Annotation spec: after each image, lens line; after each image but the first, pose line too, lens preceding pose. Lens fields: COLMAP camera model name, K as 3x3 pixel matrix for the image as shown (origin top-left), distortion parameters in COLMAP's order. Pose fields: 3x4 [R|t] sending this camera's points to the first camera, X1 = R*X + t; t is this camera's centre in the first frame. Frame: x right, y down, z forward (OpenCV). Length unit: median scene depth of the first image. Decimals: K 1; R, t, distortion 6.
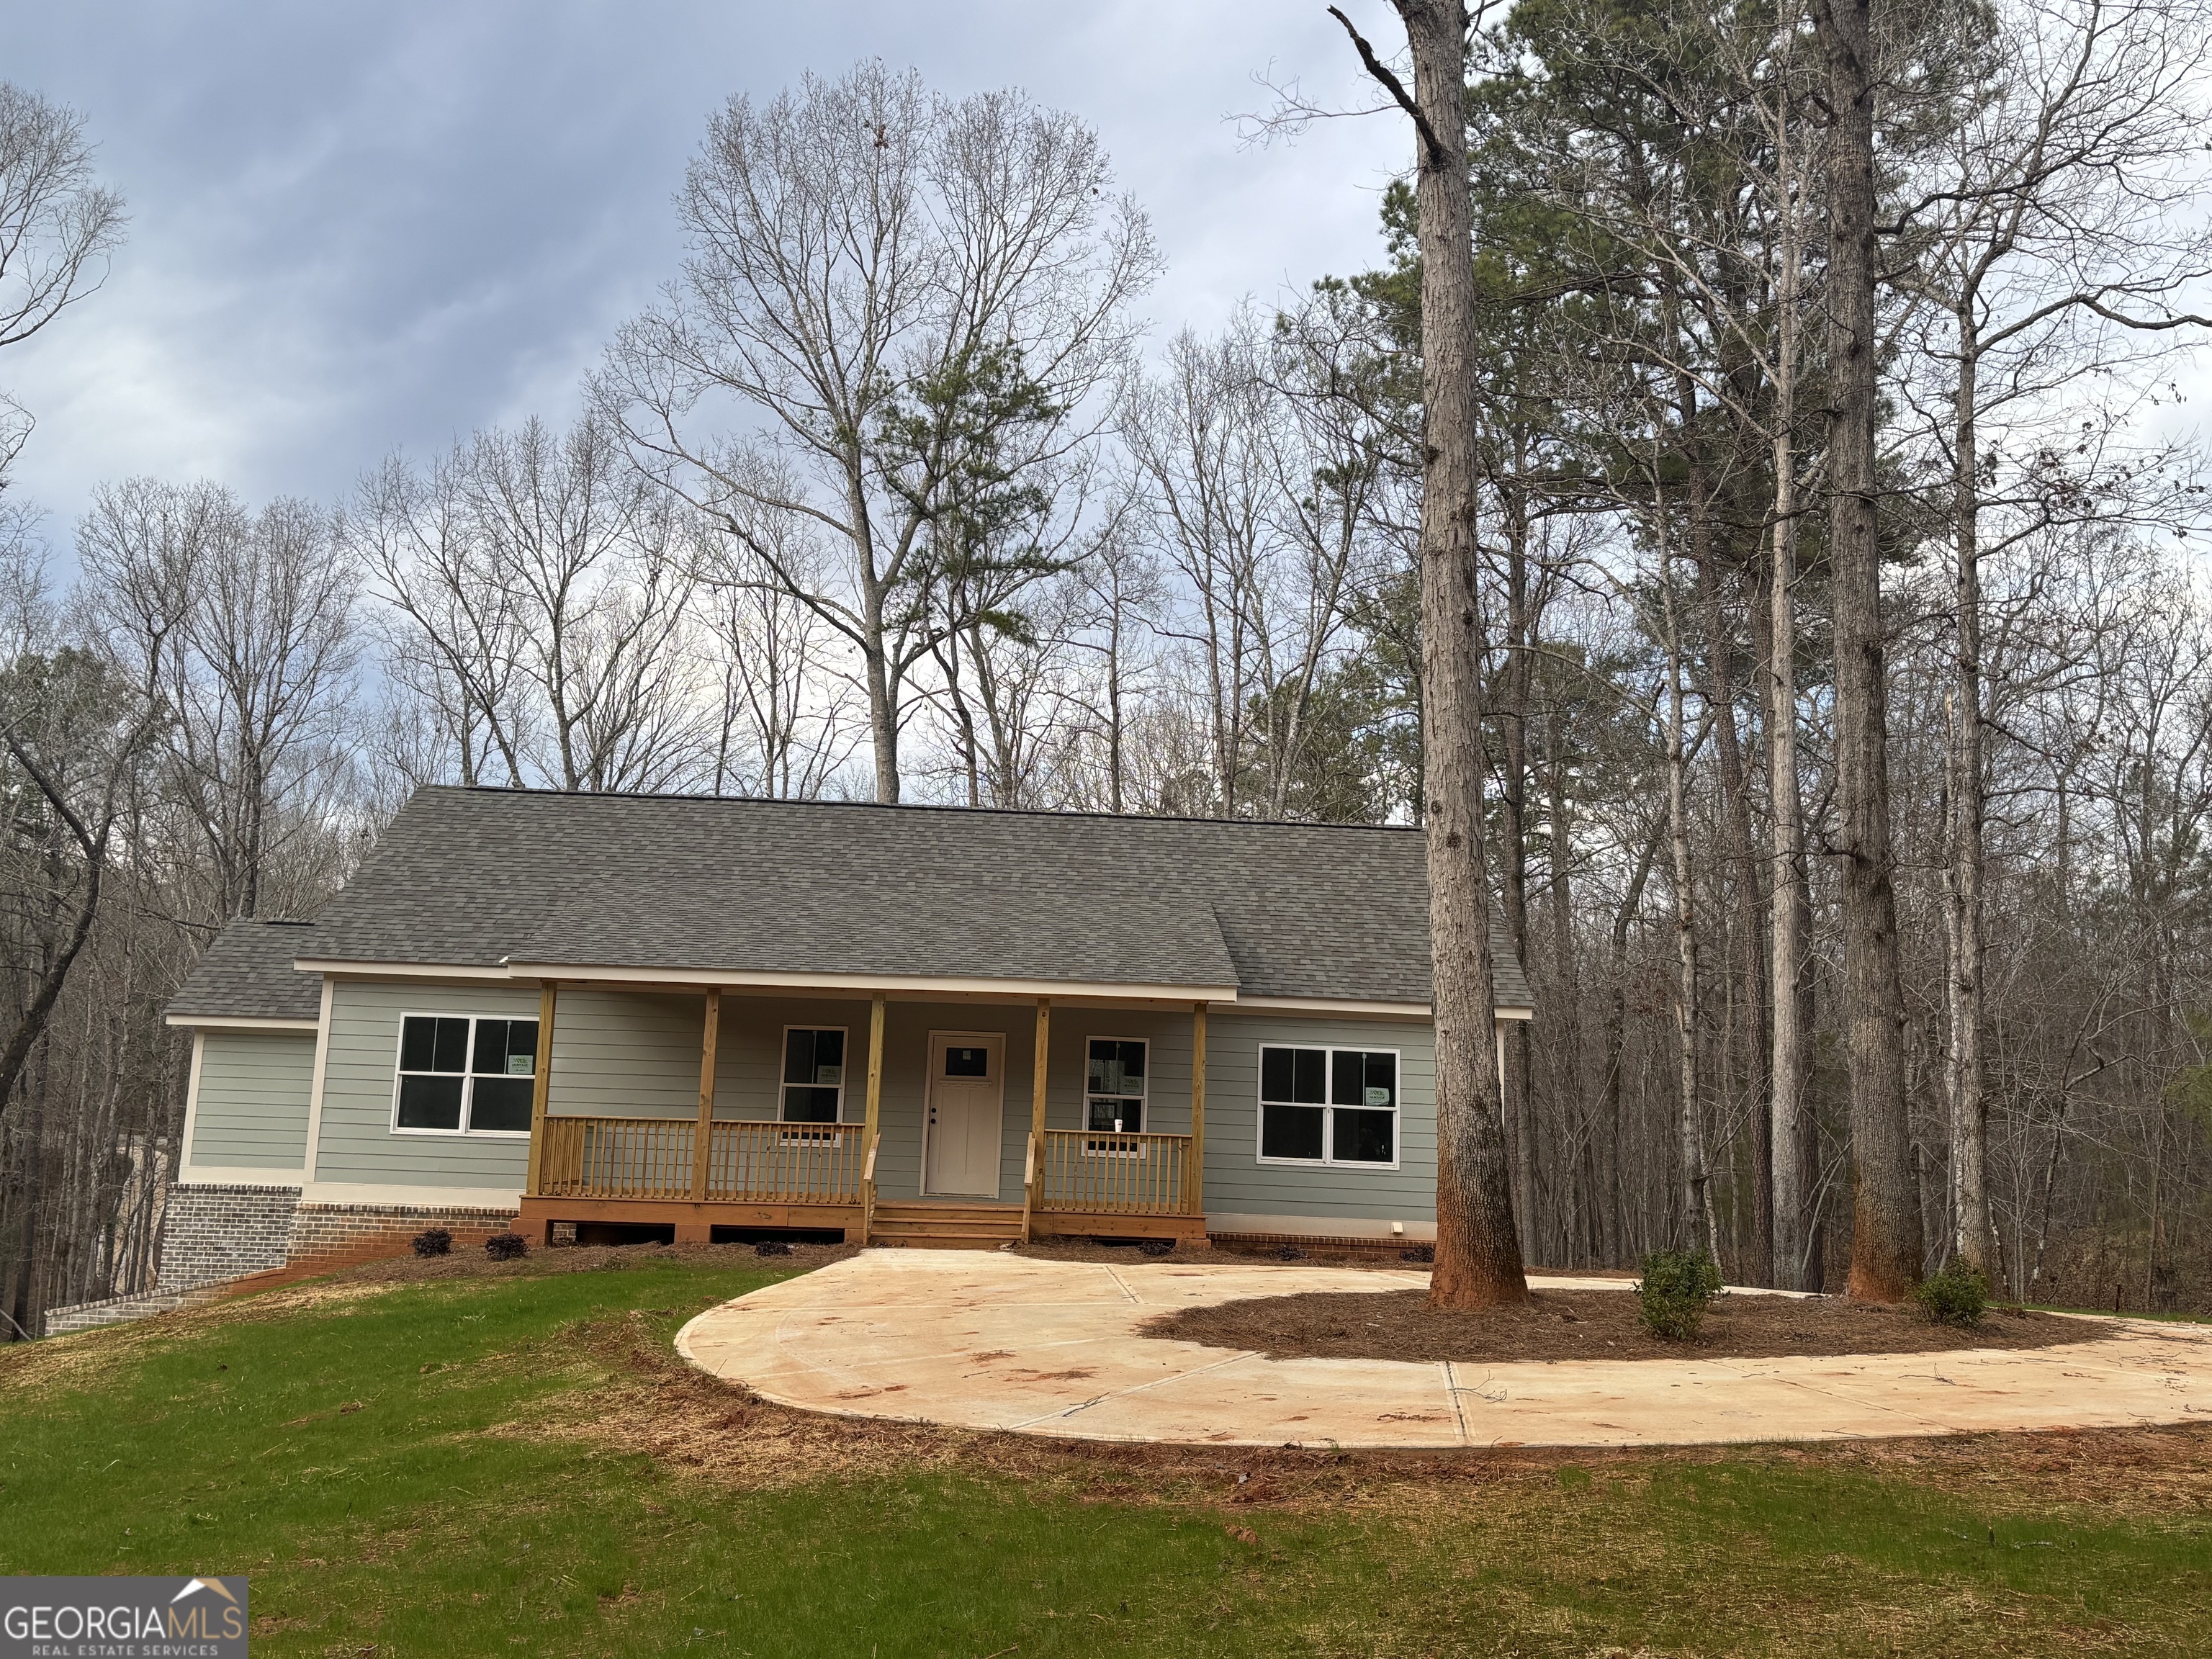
lens RADIAL K [[1949.8, 0, 1106.0], [0, 1949.8, 829.5], [0, 0, 1]] dist [0.091872, -0.135741]
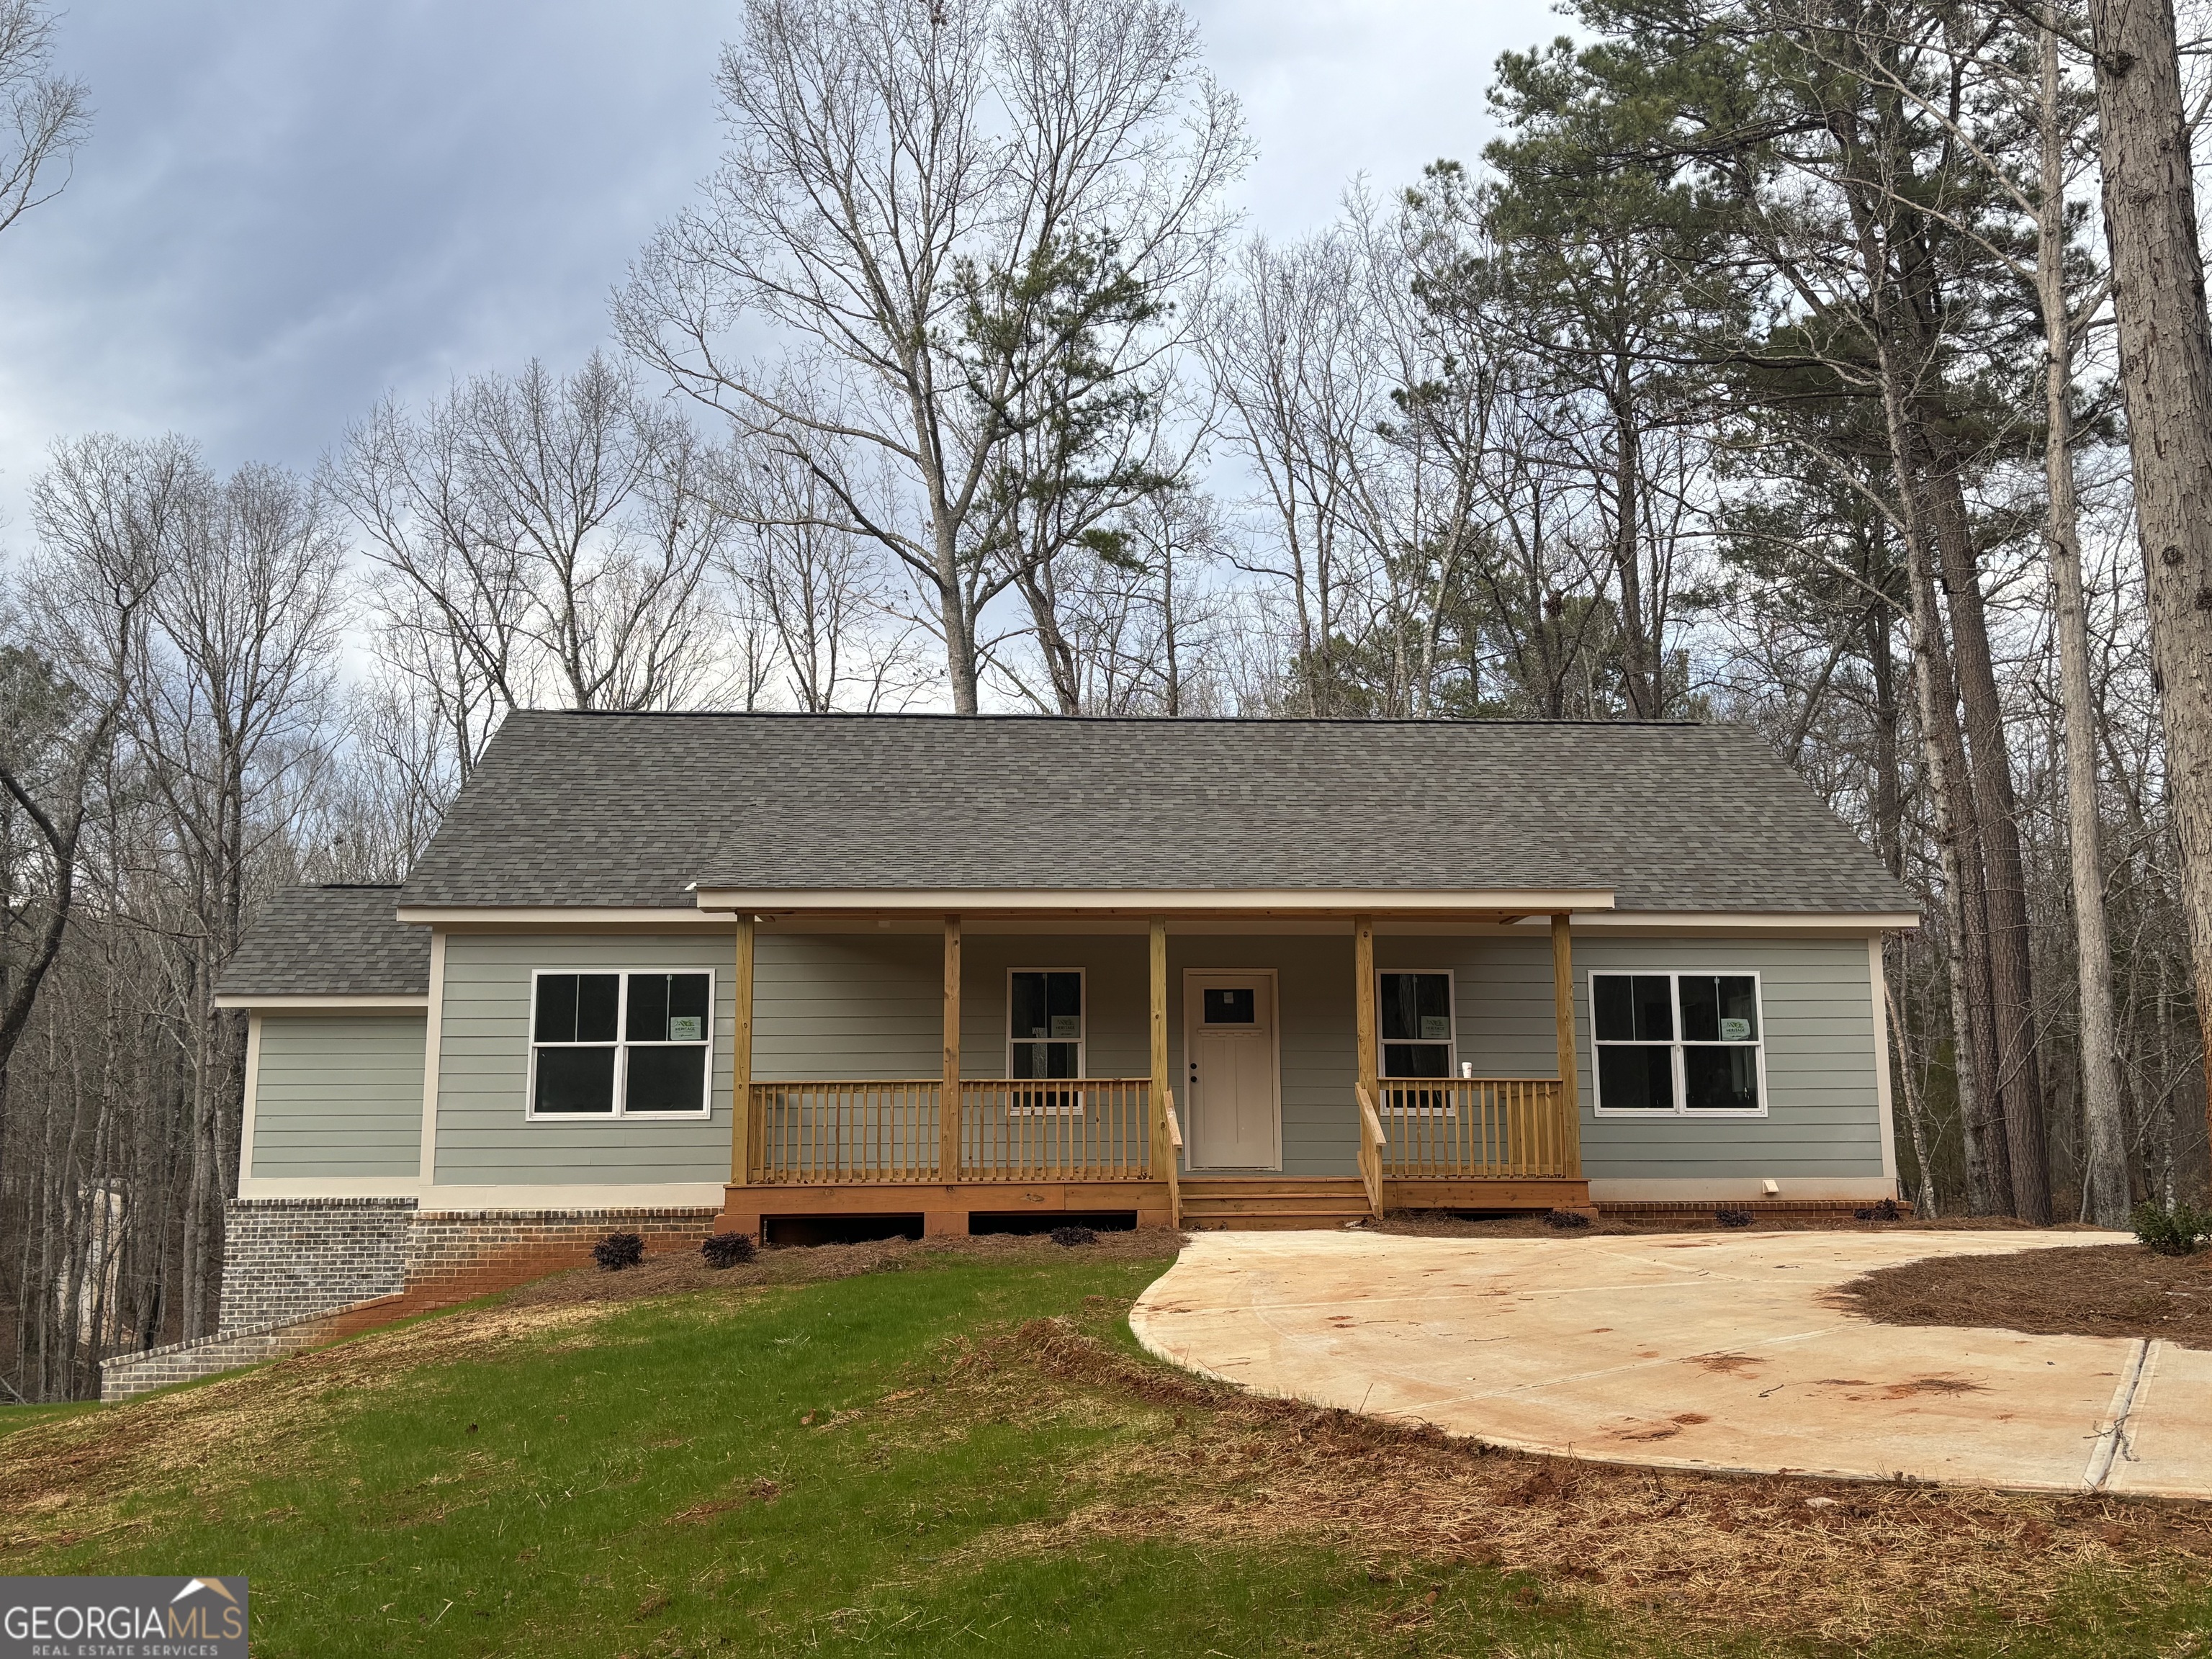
lens RADIAL K [[1945.3, 0, 1106.0], [0, 1945.3, 829.5], [0, 0, 1]] dist [0.092057, -0.113033]
pose [[0.998810, -0.036192, 0.032696, -0.129664], [0.036319, 0.999335, -0.003306, 0.040876], [-0.032555, 0.004490, 0.999460, 0.166989]]
